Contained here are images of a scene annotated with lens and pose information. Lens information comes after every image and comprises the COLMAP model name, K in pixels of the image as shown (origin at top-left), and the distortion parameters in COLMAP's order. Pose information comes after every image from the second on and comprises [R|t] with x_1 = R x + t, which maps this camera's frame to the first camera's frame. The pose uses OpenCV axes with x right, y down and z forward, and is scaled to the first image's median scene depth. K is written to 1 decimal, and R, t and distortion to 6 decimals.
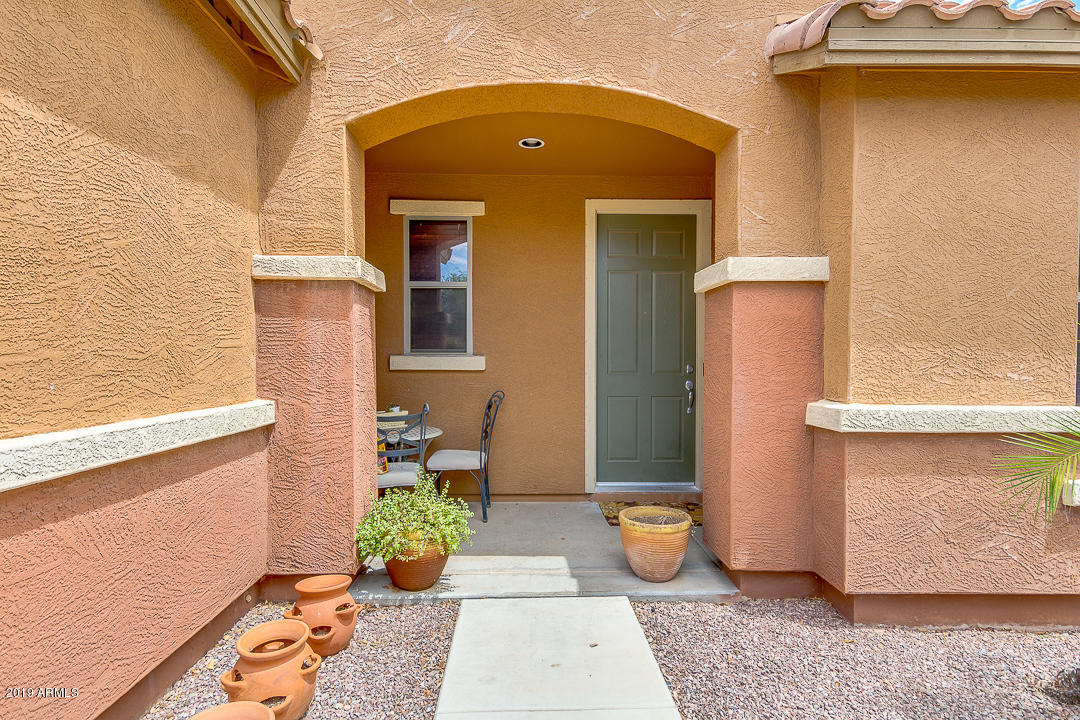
lens RADIAL K [[598.1, 0, 540.0], [0, 598.1, 360.0], [0, 0, 1]] dist [0.038294, -0.017291]
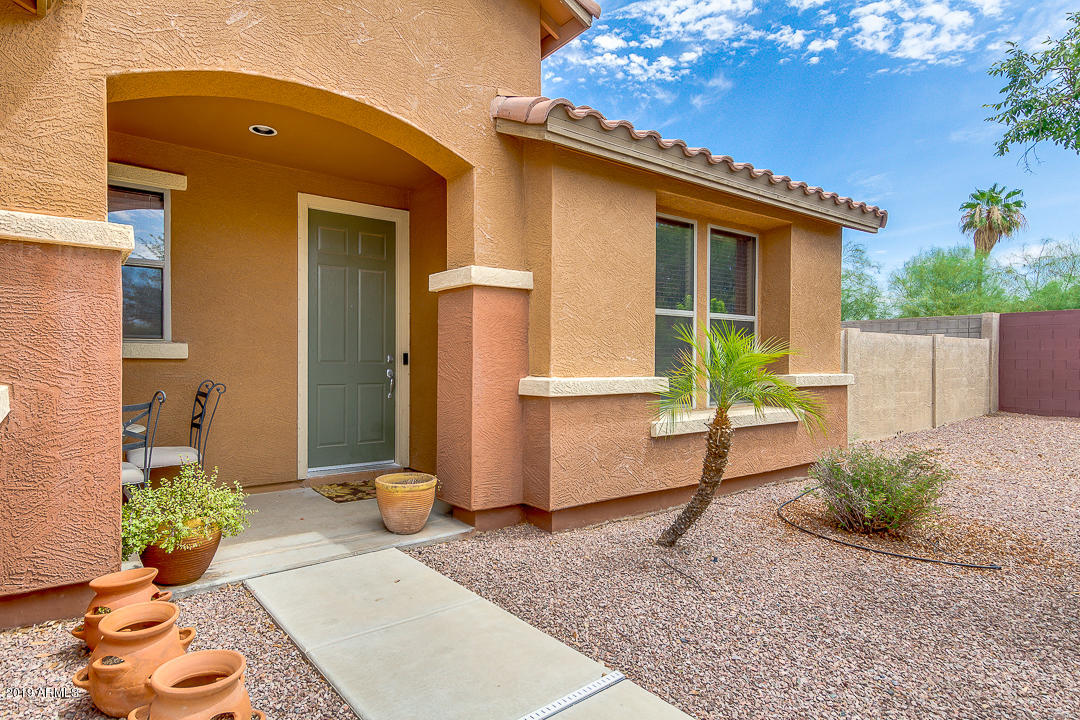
lens RADIAL K [[596.7, 0, 539.8], [0, 596.7, 349.1], [0, 0, 1]] dist [0.027254, -0.013109]
pose [[0.797916, 0.011893, 0.602652, -0.339679], [0.000024, 0.999805, -0.019763, 0.032475], [-0.602769, 0.015784, 0.797760, -0.100228]]
